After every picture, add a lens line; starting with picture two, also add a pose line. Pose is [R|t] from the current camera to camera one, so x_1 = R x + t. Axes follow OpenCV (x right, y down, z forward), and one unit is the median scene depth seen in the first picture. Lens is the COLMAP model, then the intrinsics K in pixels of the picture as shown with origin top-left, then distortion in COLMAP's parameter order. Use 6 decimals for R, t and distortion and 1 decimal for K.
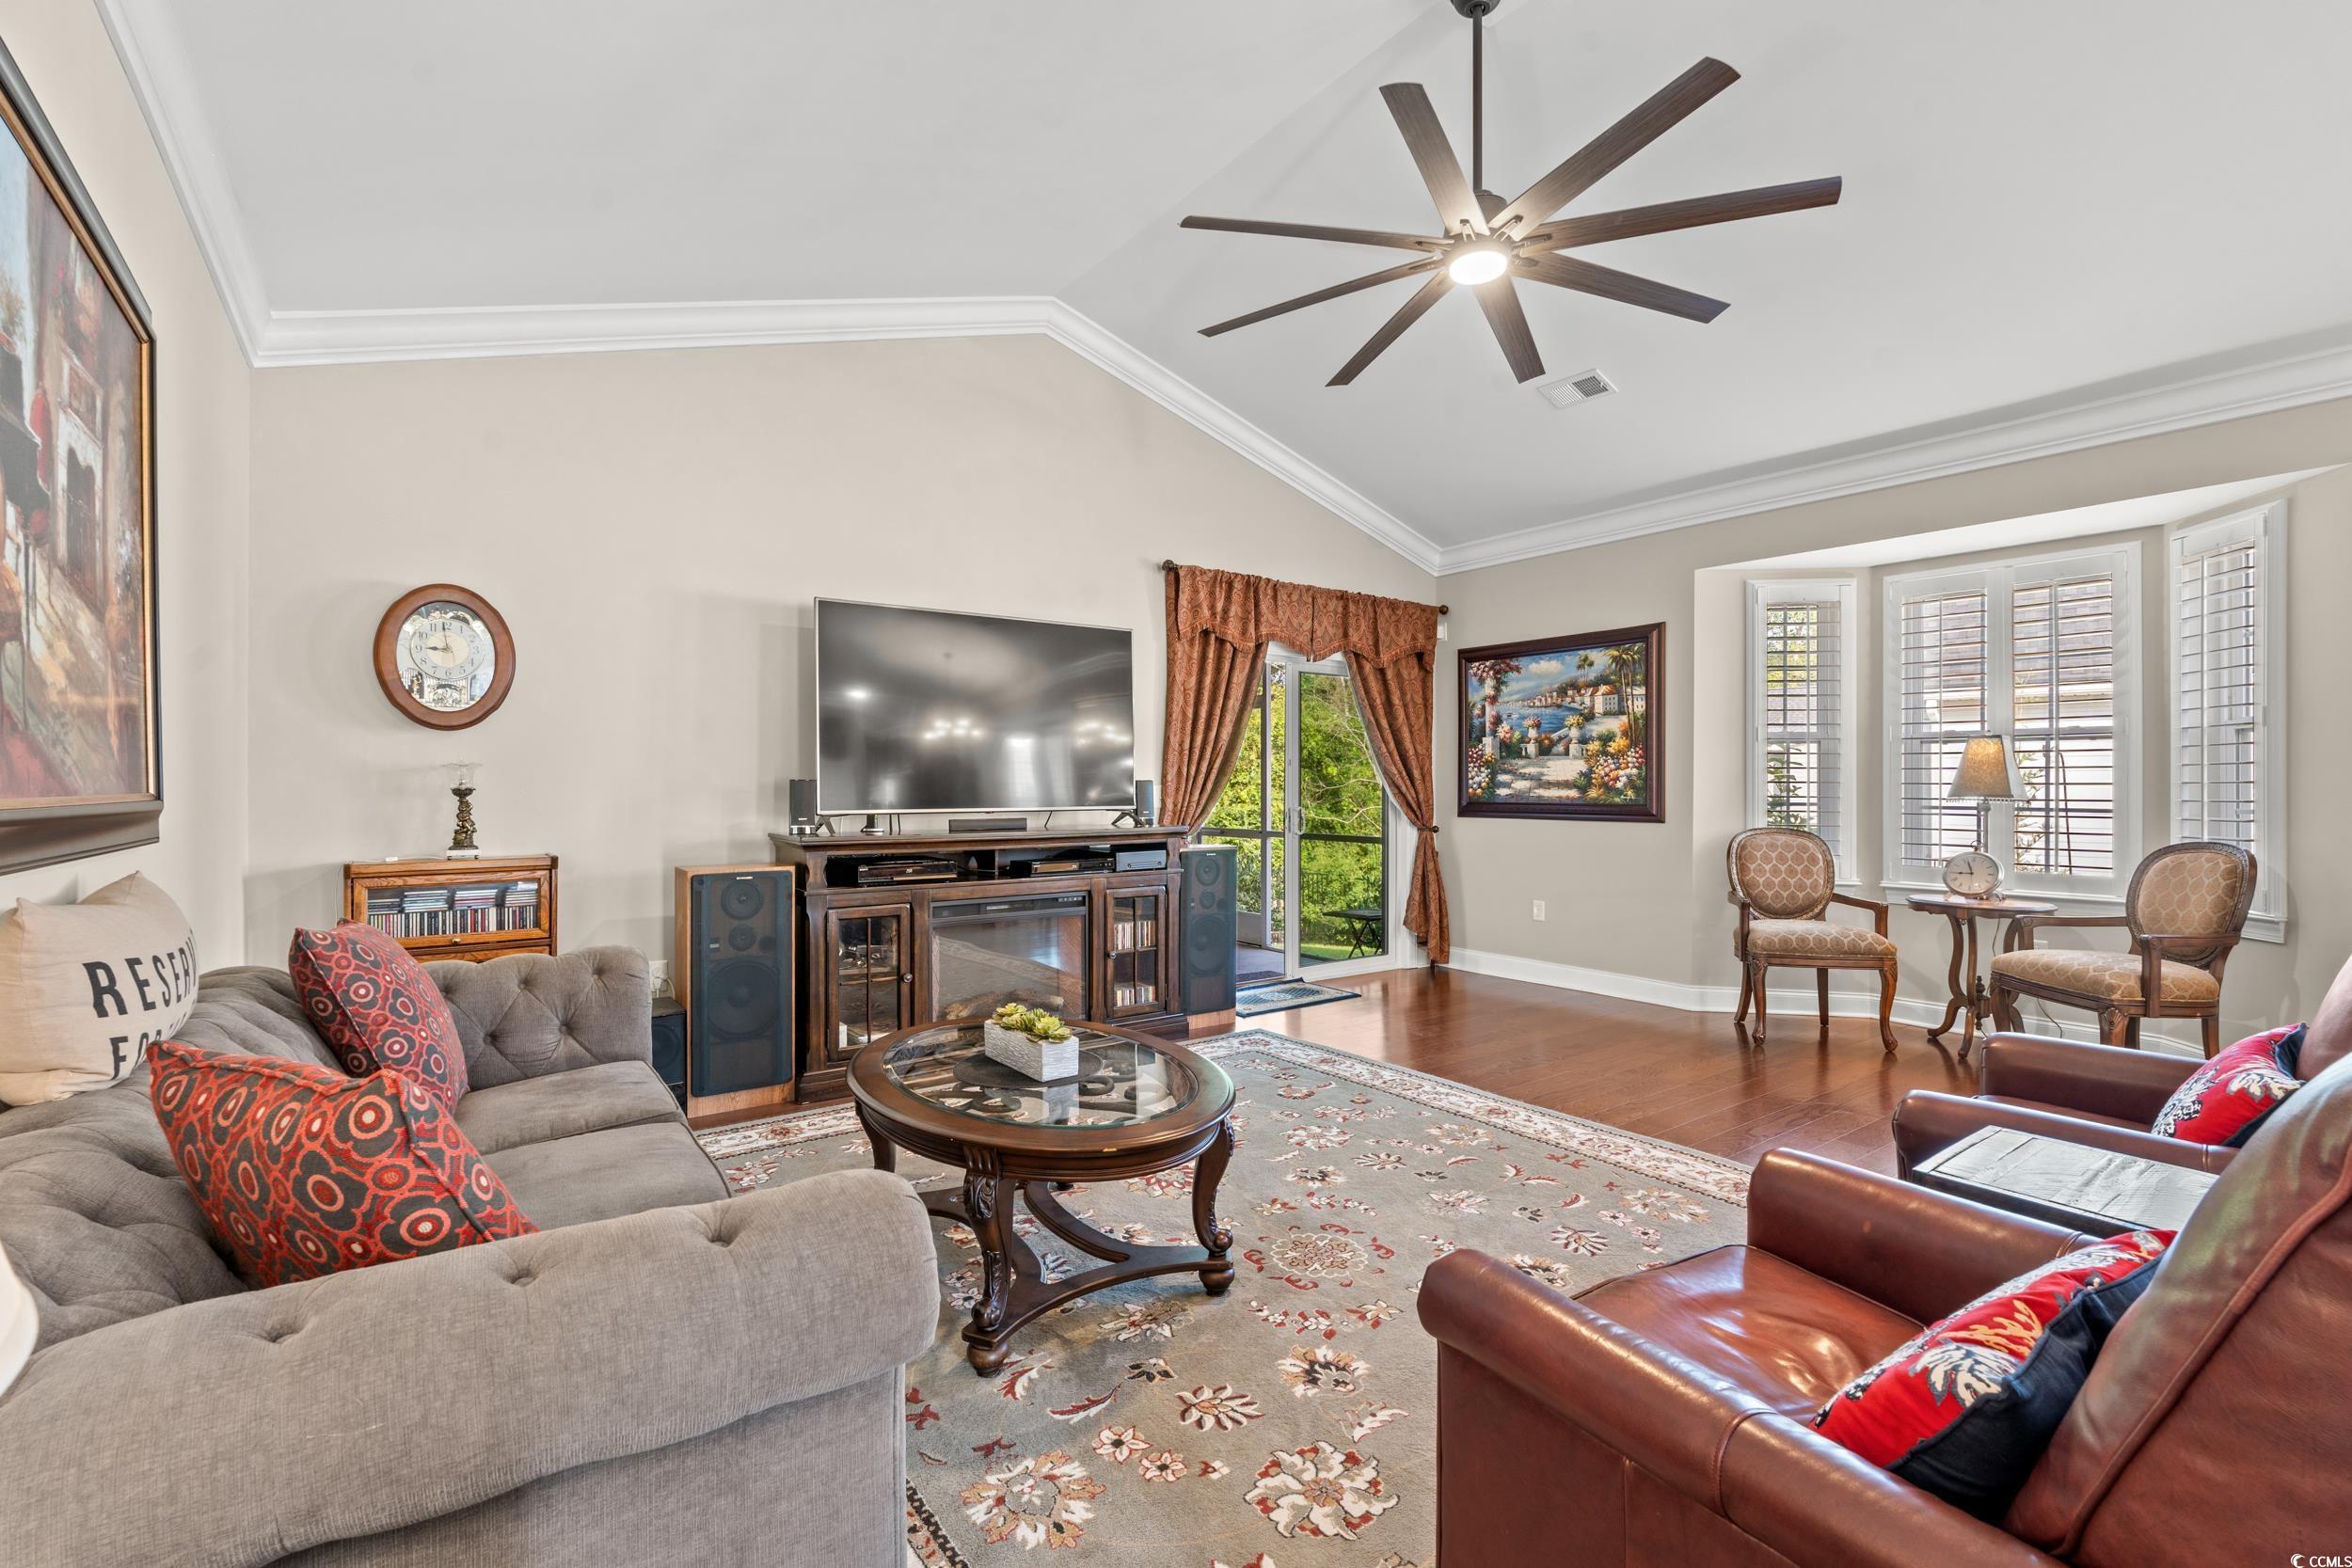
lens RADIAL K [[1039.6, 0, 1178.7], [0, 1039.6, 761.5], [0, 0, 1]] dist [-0.011272, 0.000531]
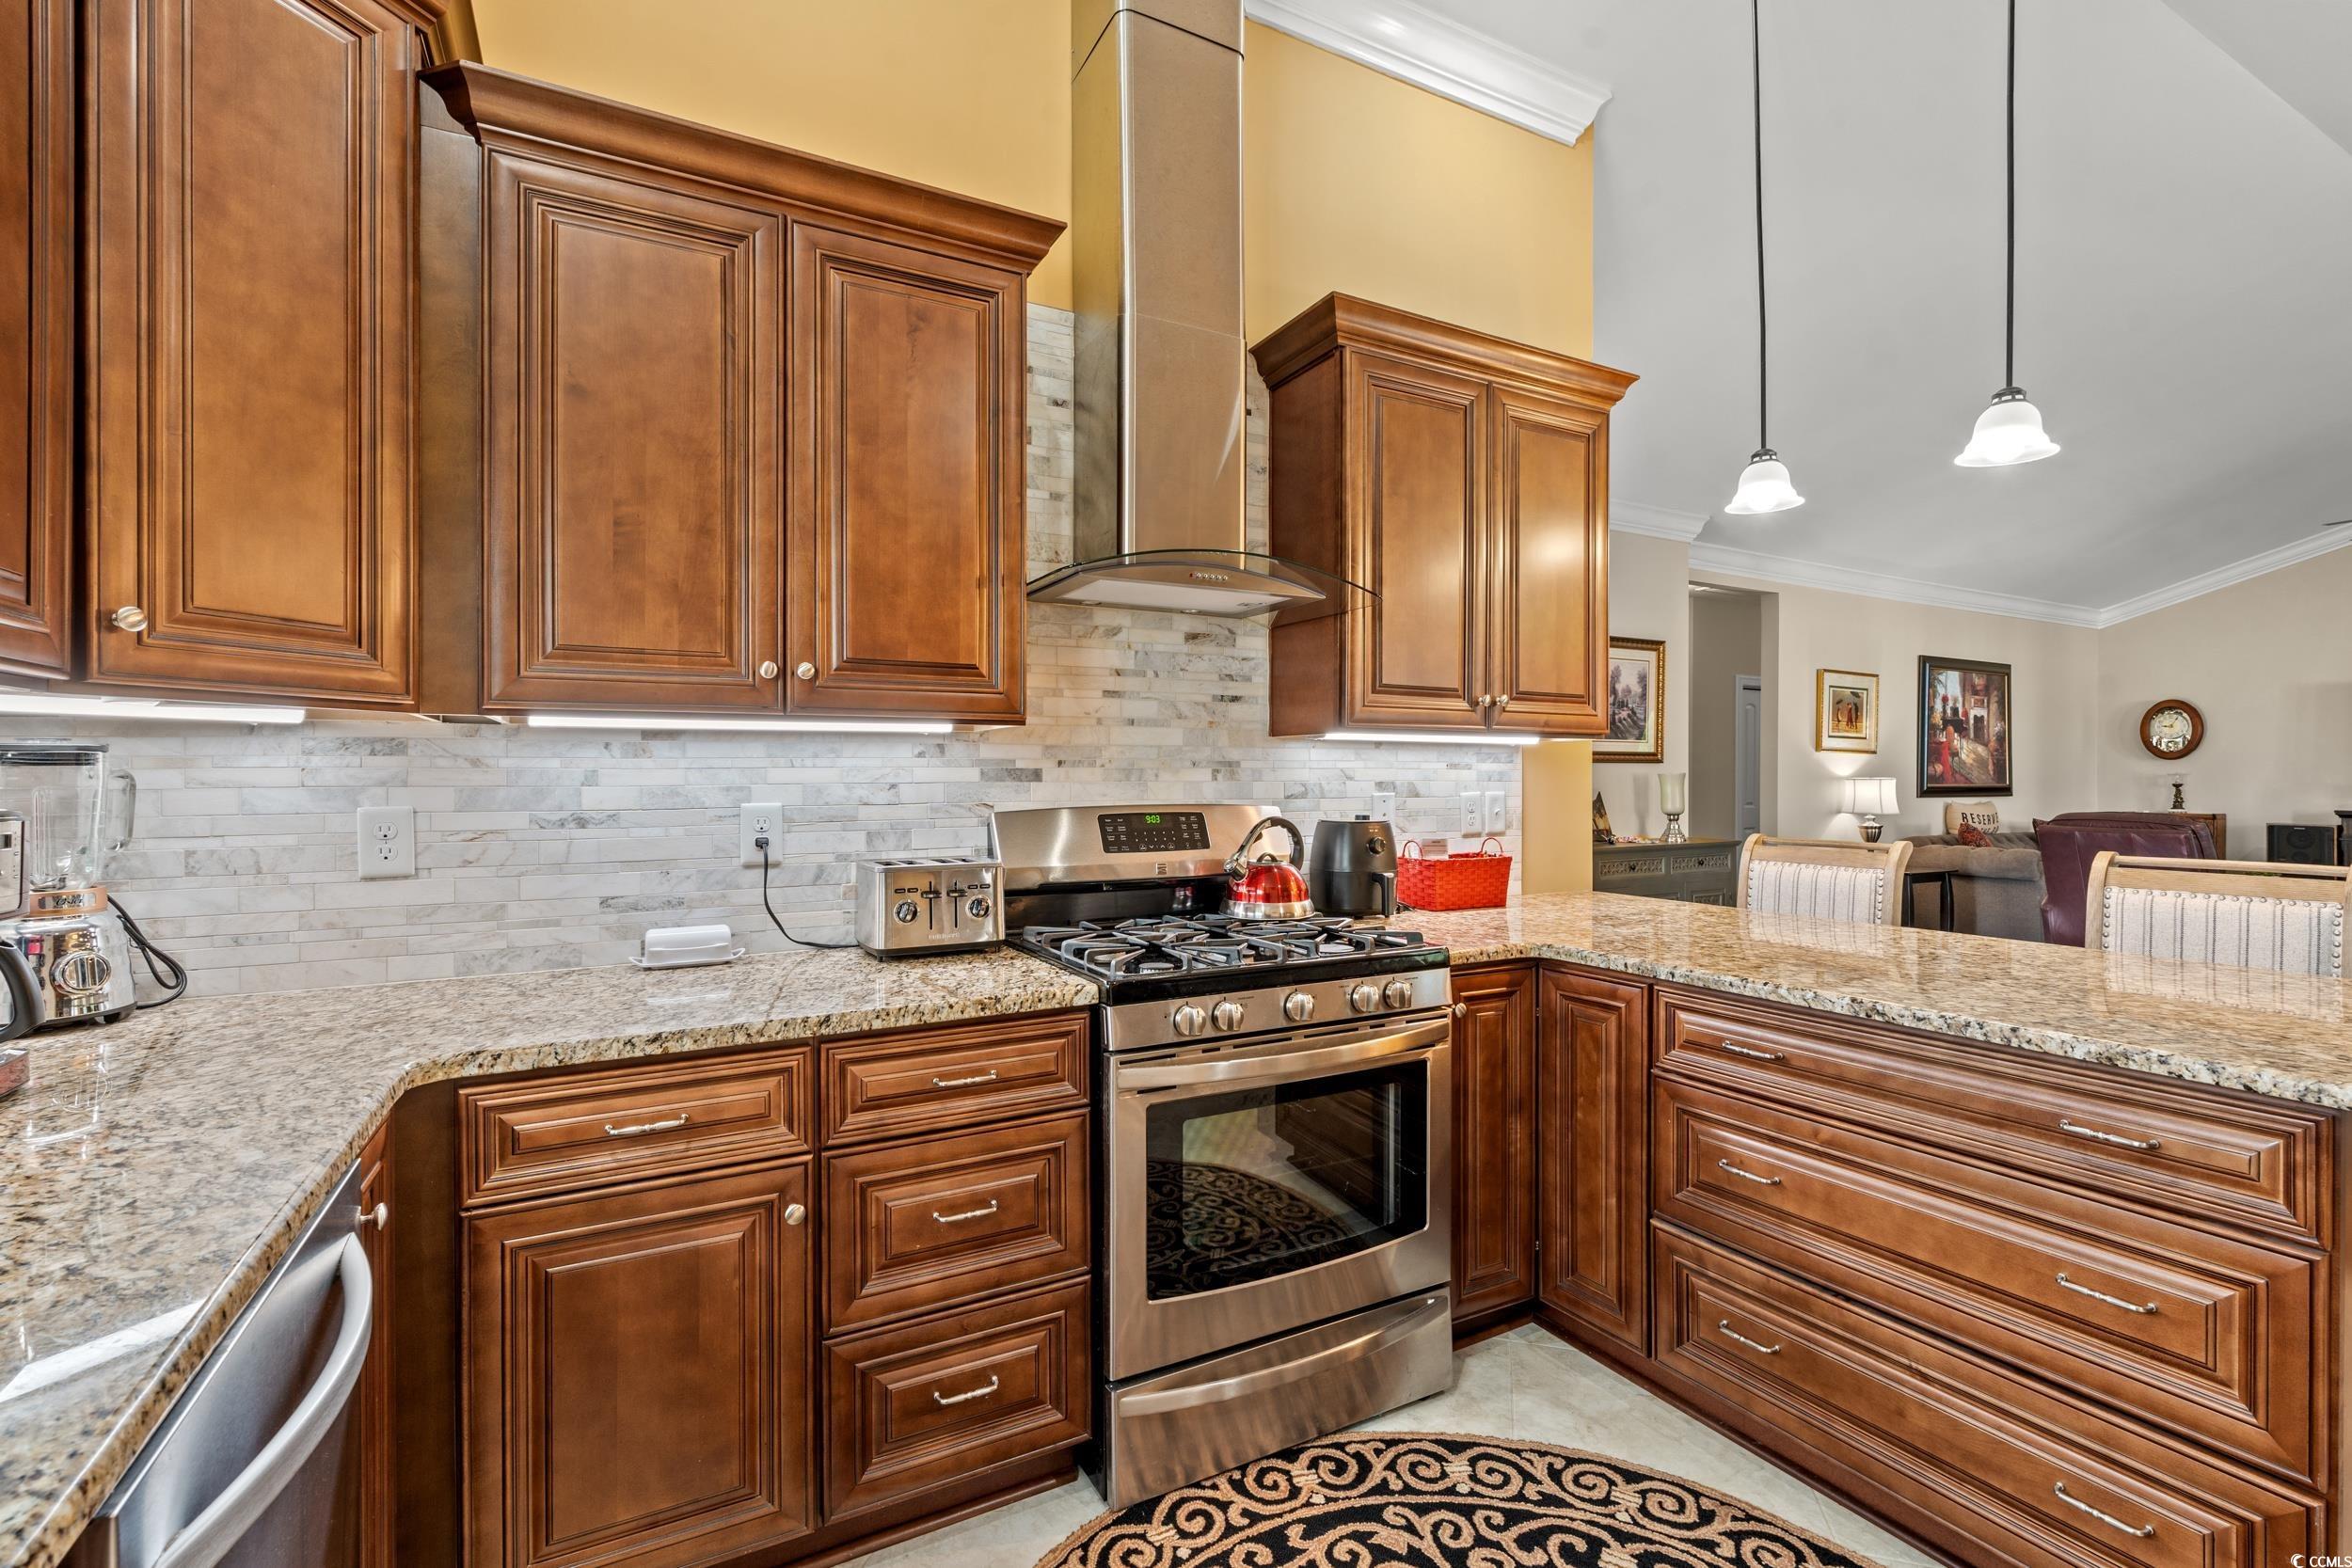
lens RADIAL K [[1039.6, 0, 1167.7], [0, 1039.6, 774.6], [0, 0, 1]] dist [-0.011272, 0.000531]
pose [[-0.152919, 0.000430, -0.988239, 1.269504], [0.016561, 0.999861, -0.002128, -0.018854], [0.988100, -0.016691, -0.152905, -0.600368]]
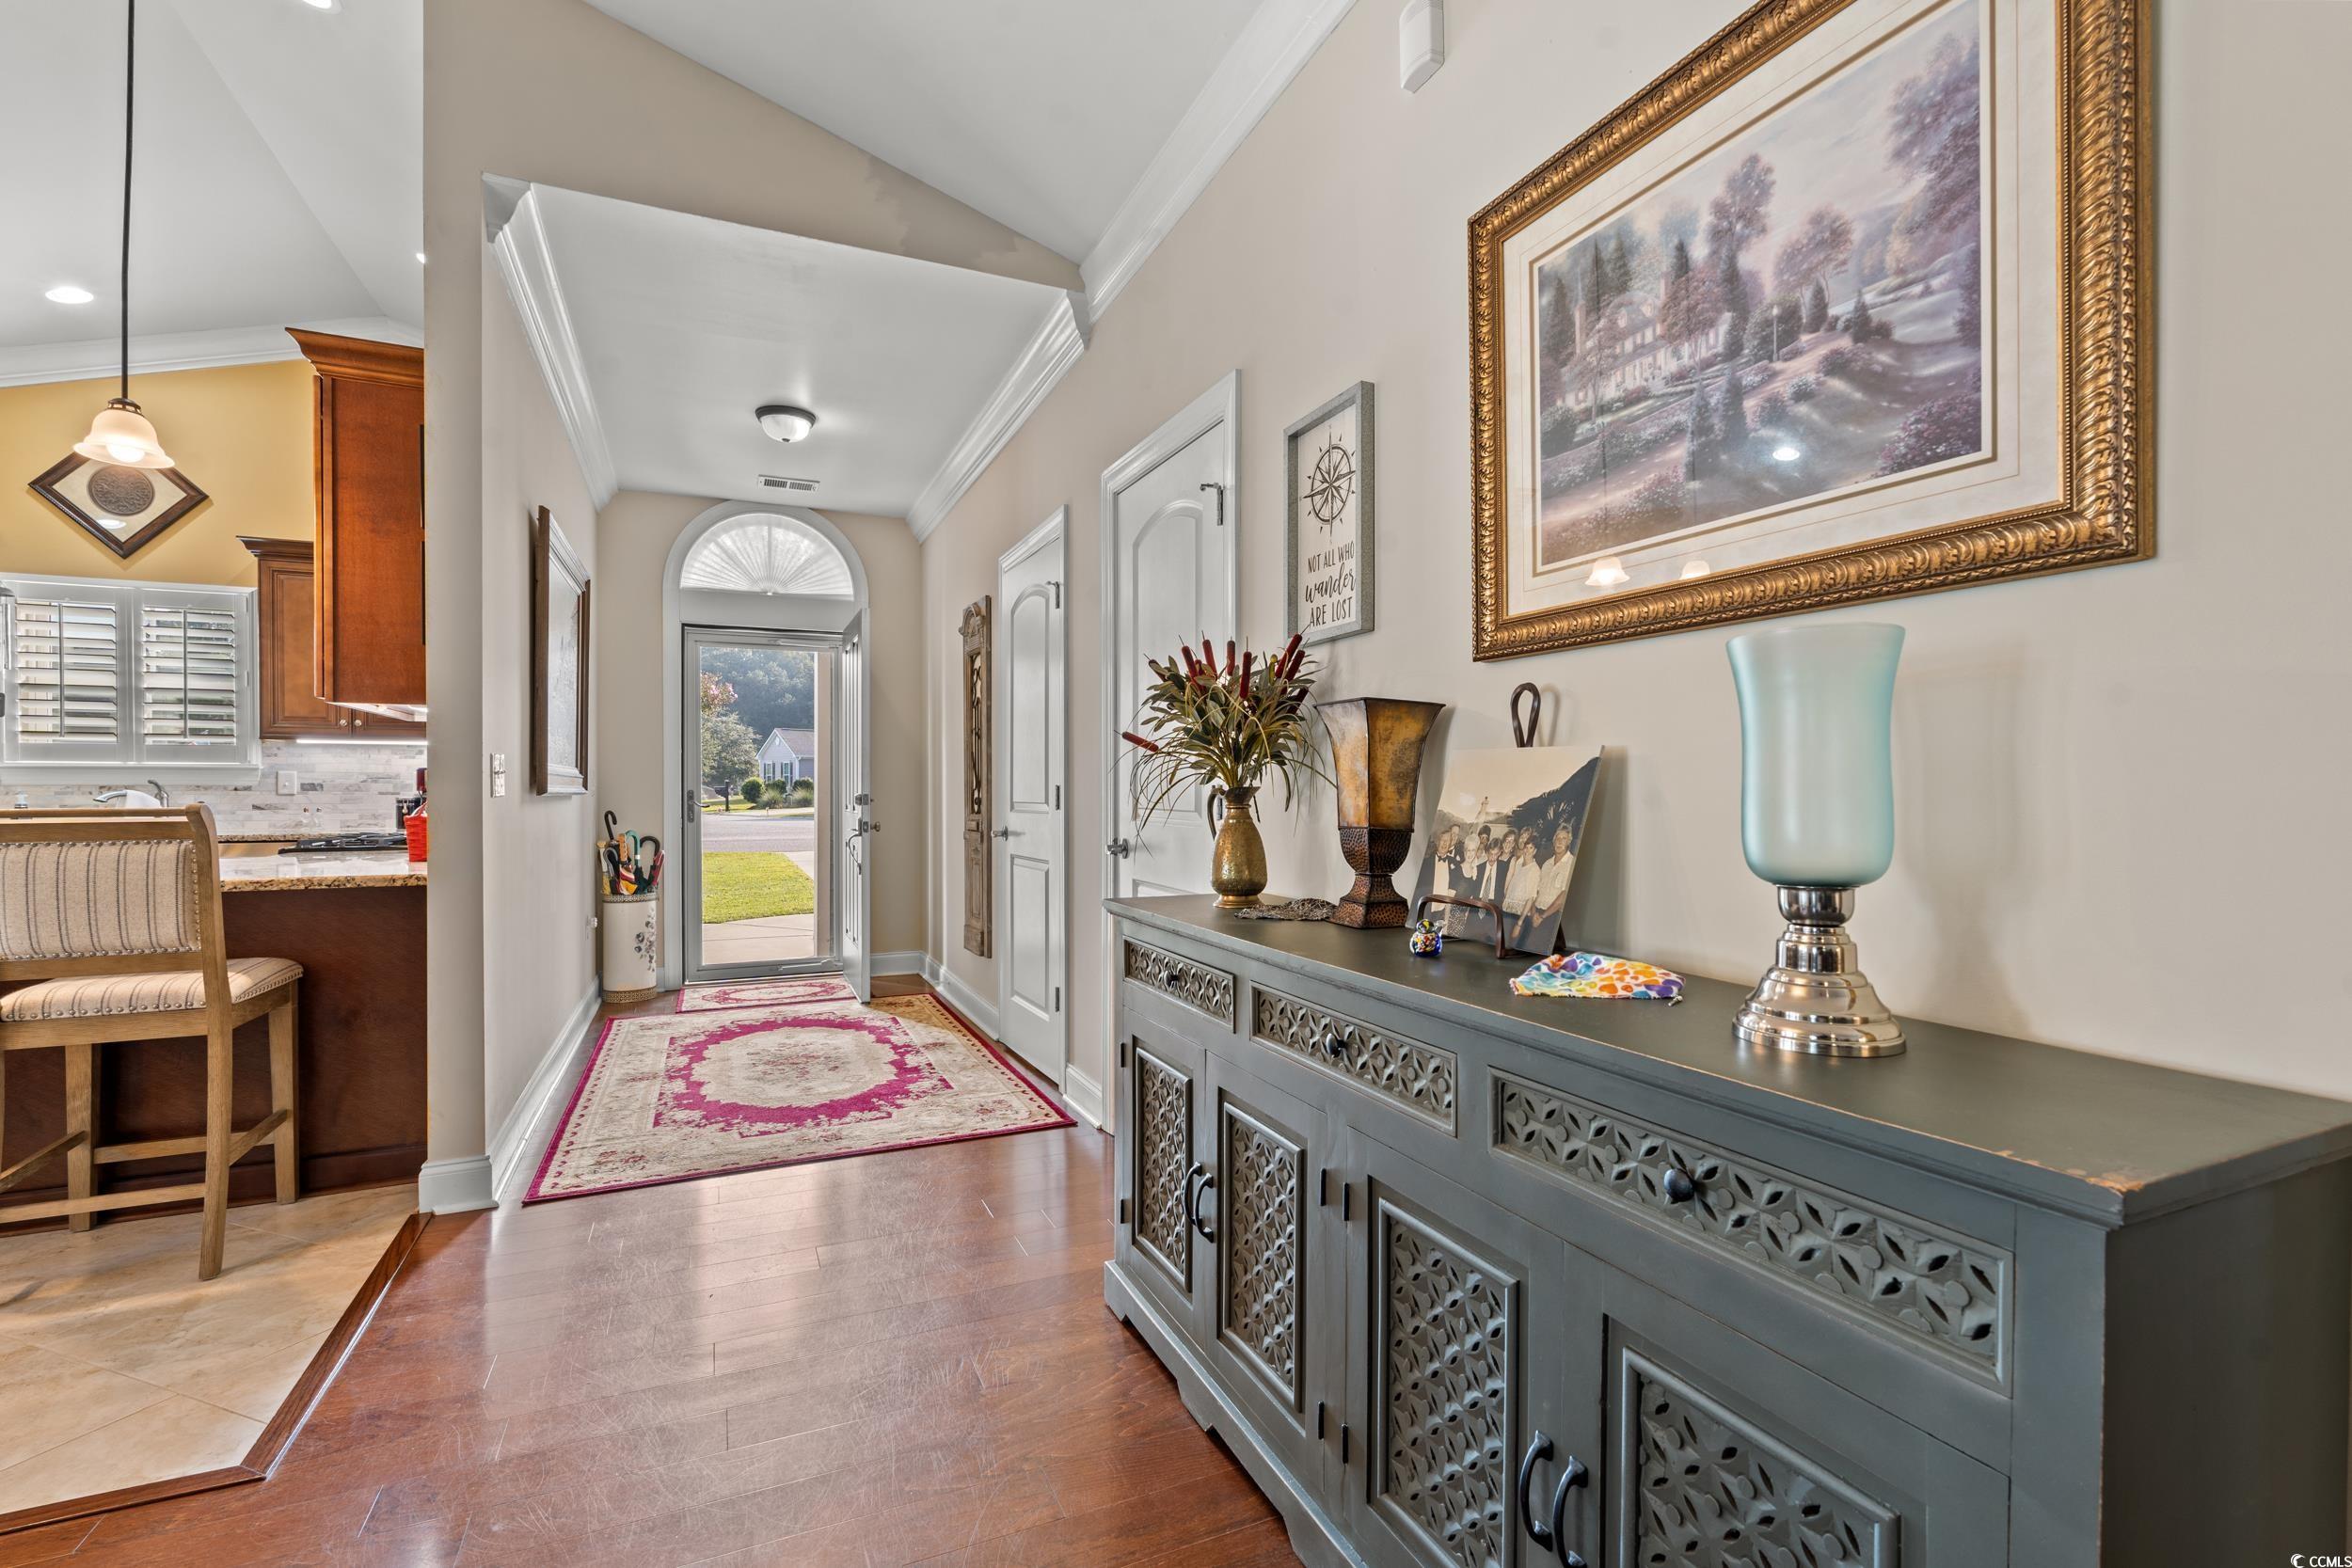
lens RADIAL K [[1039.6, 0, 1186.3], [0, 1039.6, 785.9], [0, 0, 1]] dist [-0.011272, 0.000531]
pose [[-0.980526, -0.005407, 0.196316, 0.262339], [-0.009100, 0.999798, -0.017919, 0.014533], [-0.196180, -0.019356, -0.980377, -0.085428]]
